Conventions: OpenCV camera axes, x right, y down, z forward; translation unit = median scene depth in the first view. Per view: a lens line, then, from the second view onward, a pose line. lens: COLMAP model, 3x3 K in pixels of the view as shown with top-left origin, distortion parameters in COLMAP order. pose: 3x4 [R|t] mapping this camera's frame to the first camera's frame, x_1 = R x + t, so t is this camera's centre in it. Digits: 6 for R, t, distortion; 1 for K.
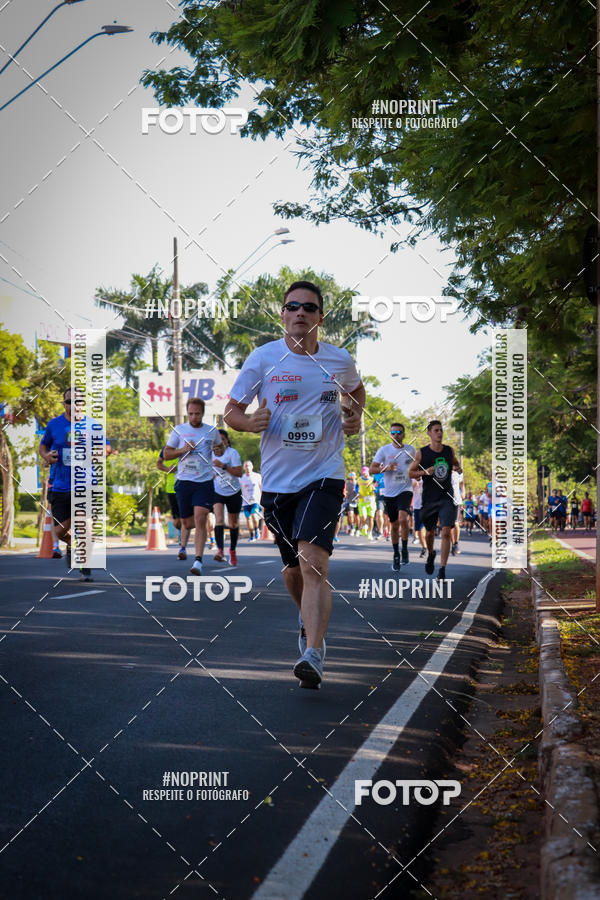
lens RADIAL K [[4990.2, 0, 298.3], [0, 4990.2, 413.2], [0, 0, 1]] dist [1.213172, -10.973868]
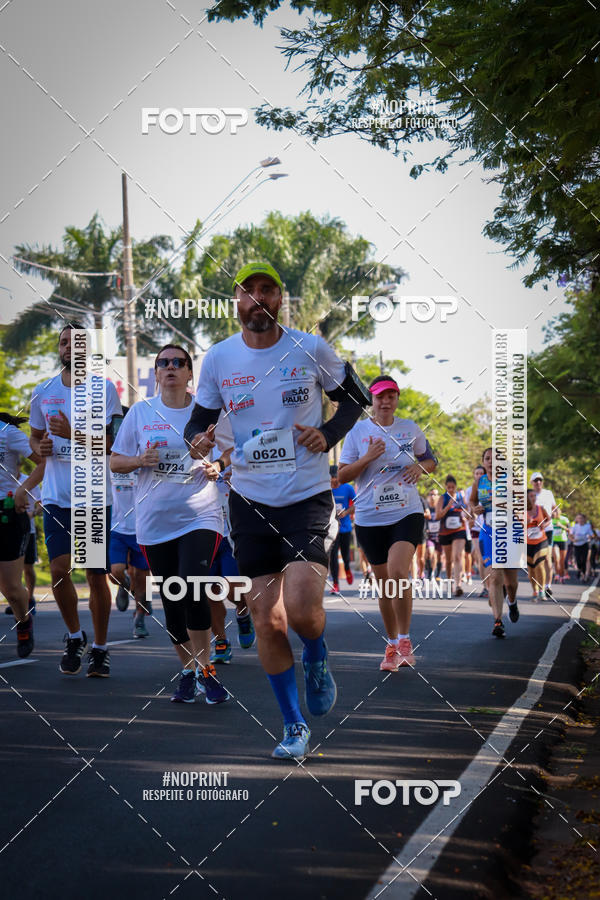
lens RADIAL K [[1853.1, 0, 300.0], [0, 1853.1, 450.0], [0, 0, 1]] dist [0.041088, -0.103629]
pose [[0.998630, -0.018680, -0.048885, 0.013427], [0.020541, 0.999072, 0.037856, -0.004602], [0.048133, -0.038809, 0.998087, 0.730105]]
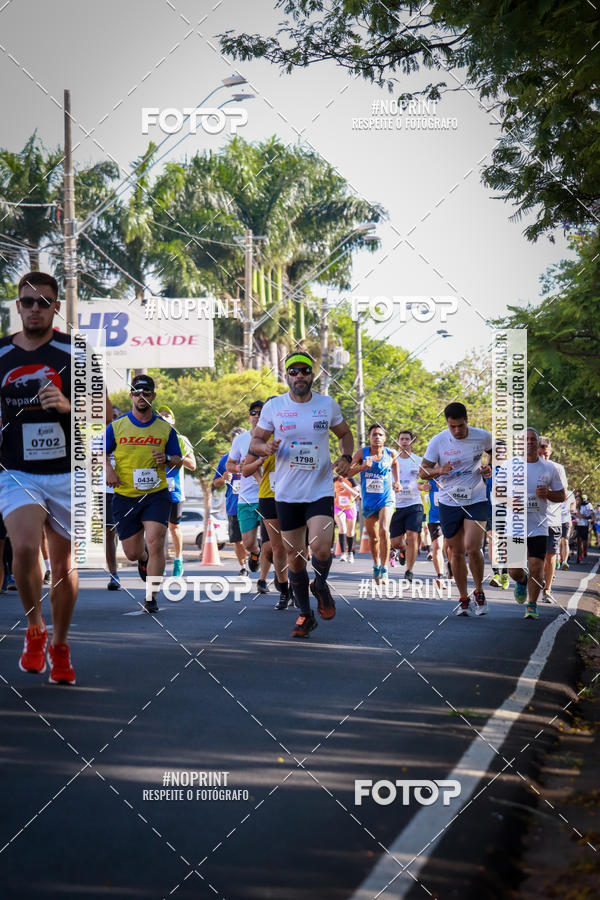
lens RADIAL K [[6636.8, 0, 300.0], [0, 6636.8, 450.0], [0, 0, 1]] dist [1.030632, 7.366229]
pose [[0.999995, -0.001429, 0.002887, 0.002627], [0.001411, 0.999980, 0.006181, 0.005447], [-0.002896, -0.006177, 0.999977, 0.152116]]
